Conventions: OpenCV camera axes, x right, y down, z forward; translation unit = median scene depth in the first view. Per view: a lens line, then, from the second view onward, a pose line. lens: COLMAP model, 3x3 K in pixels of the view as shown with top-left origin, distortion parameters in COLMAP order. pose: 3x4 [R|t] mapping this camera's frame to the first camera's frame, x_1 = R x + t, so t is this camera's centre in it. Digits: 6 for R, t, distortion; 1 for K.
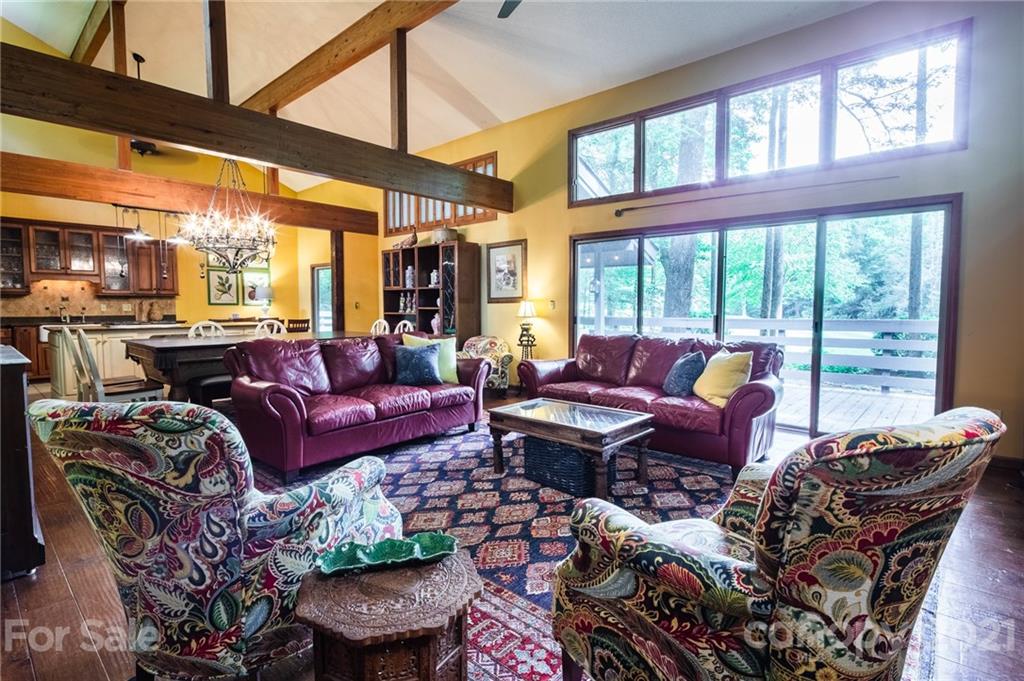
lens RADIAL K [[497.5, 0, 510.7], [0, 497.5, 335.7], [0, 0, 1]] dist [0.005855, -0.004157]
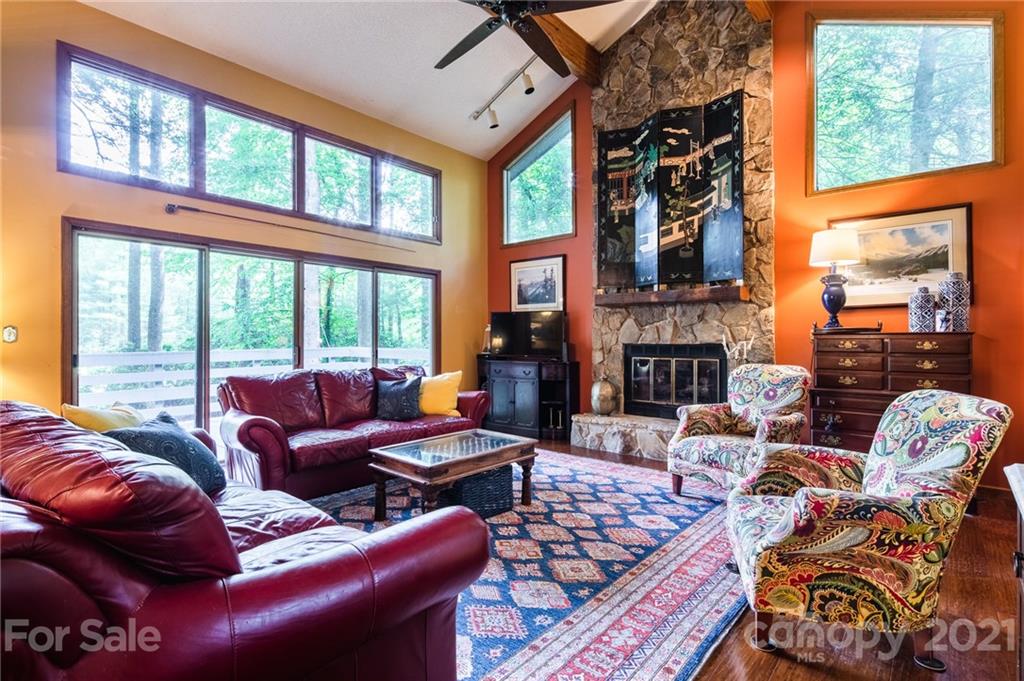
lens RADIAL K [[497.5, 0, 510.7], [0, 497.5, 335.7], [0, 0, 1]] dist [0.005855, -0.004157]
pose [[-0.017619, 0.001953, 0.999843, -0.633086], [0.058762, 0.998272, -0.000914, -0.039179], [-0.998117, 0.058737, -0.017704, 0.651371]]
